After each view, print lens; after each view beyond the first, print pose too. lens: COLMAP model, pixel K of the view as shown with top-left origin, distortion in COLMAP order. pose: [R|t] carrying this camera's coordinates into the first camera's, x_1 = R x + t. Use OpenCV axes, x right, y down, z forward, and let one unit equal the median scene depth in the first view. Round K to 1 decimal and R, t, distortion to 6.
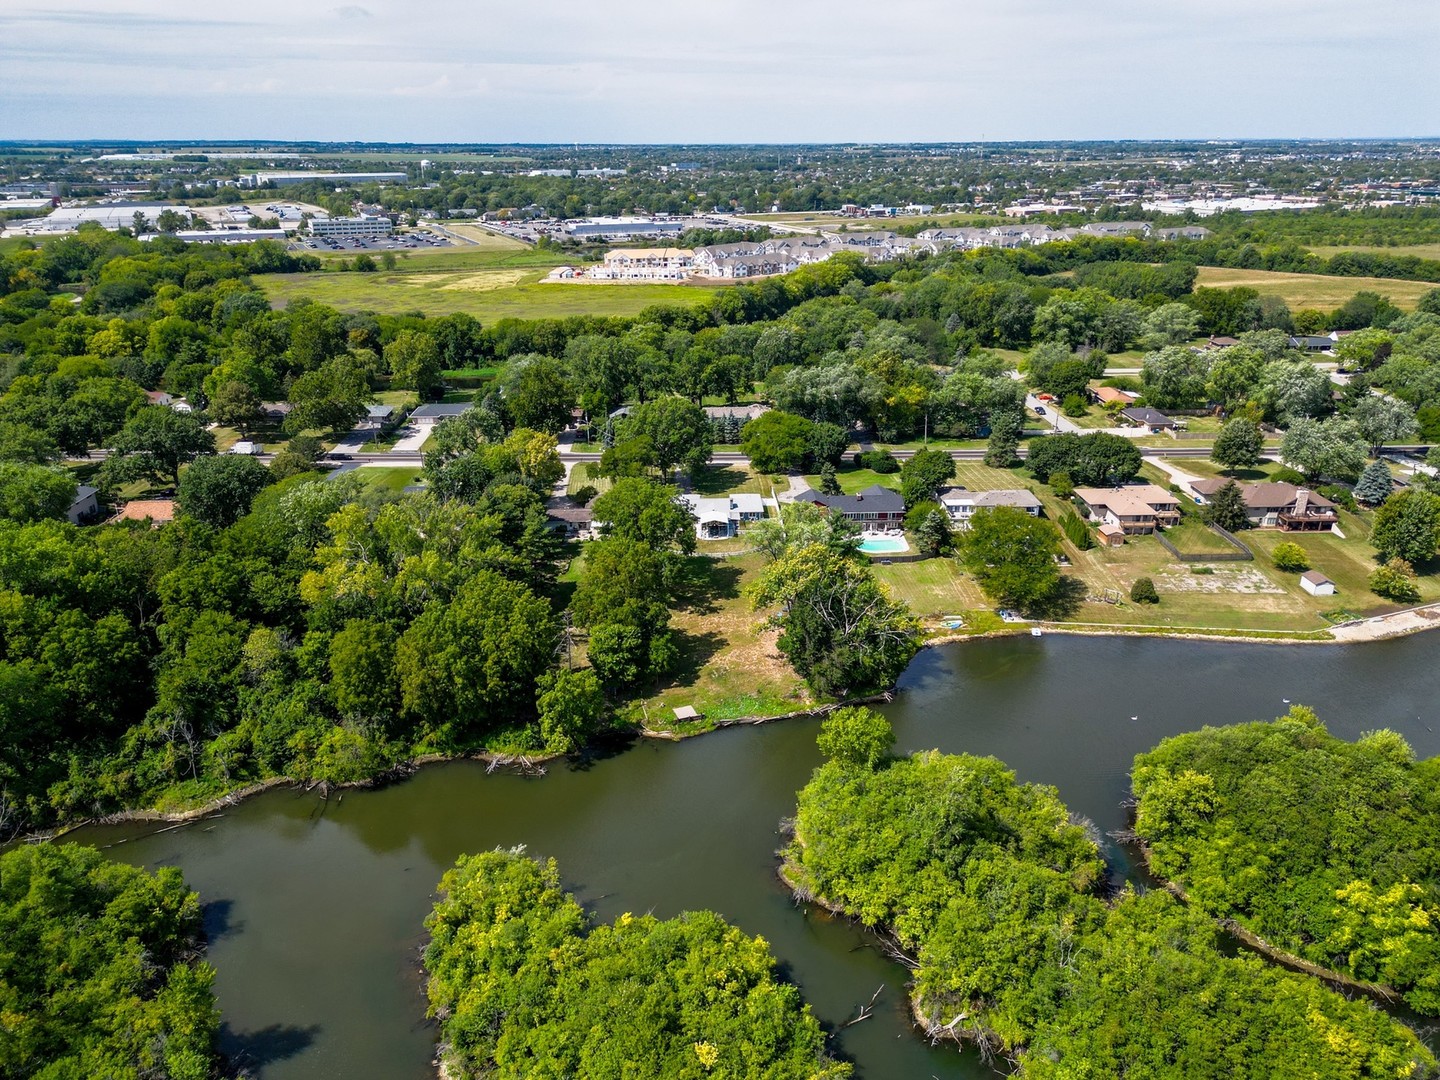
lens RADIAL K [[1005.3, 0, 720.0], [0, 1005.3, 540.0], [0, 0, 1]] dist [0.064093, -0.056144]
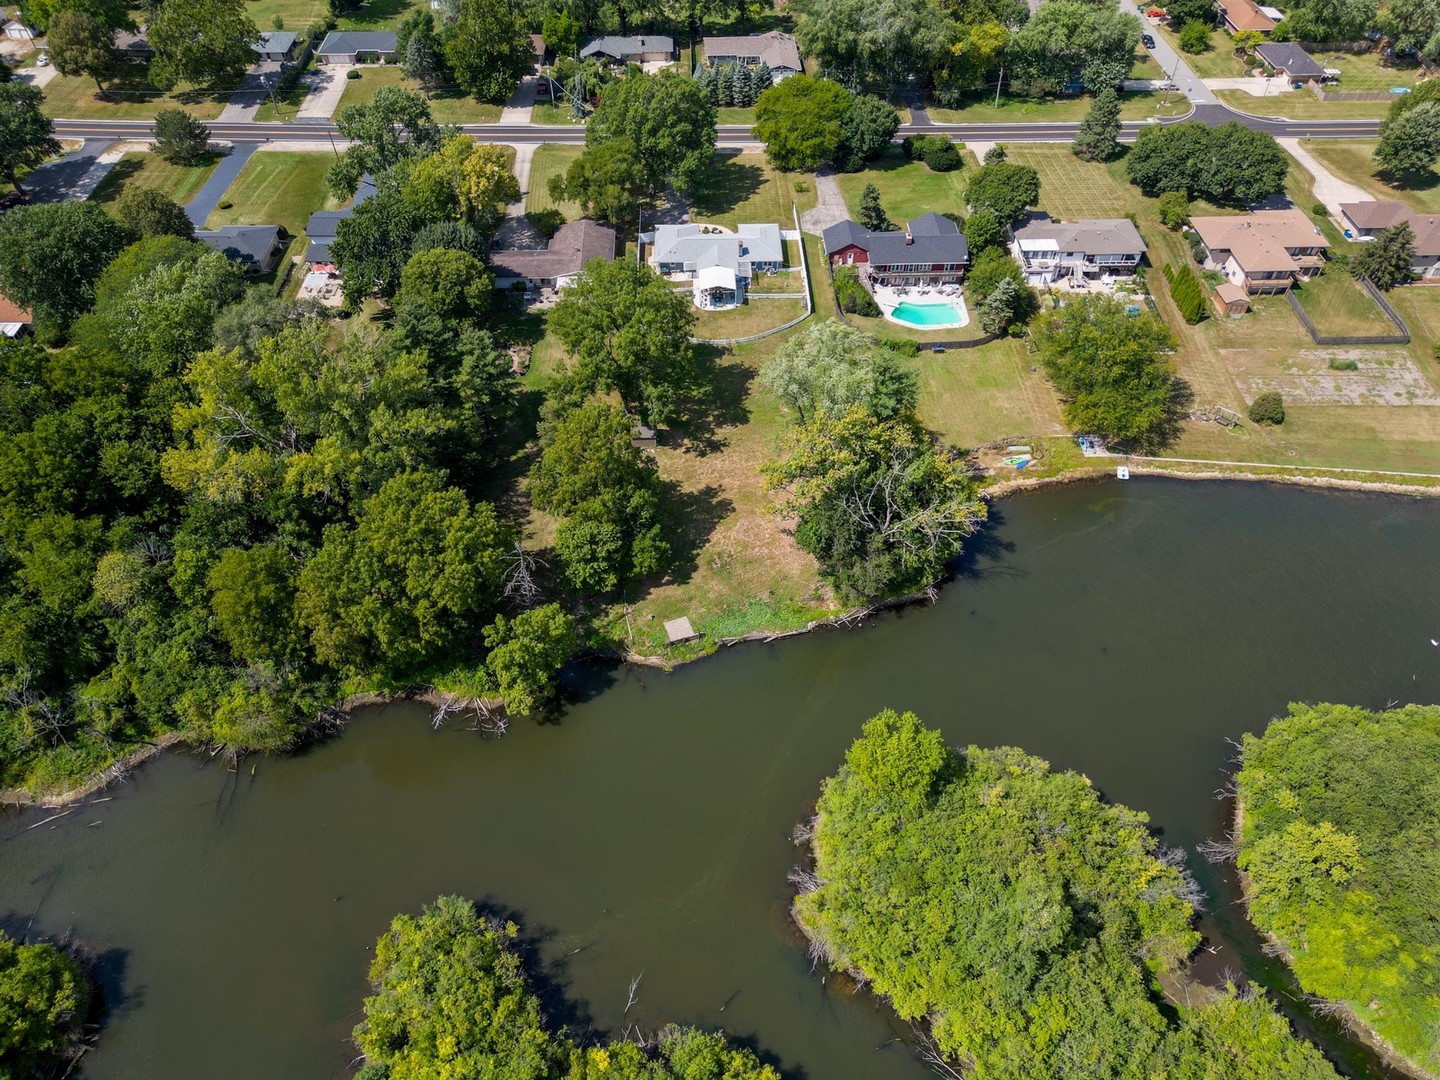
lens RADIAL K [[1005.3, 0, 720.0], [0, 1005.3, 540.0], [0, 0, 1]] dist [0.064093, -0.056144]
pose [[0.999954, 0.009595, -0.000470, -0.002017], [-0.008499, 0.906375, 0.422389, -0.186763], [0.004479, -0.422366, 0.906414, 0.246758]]
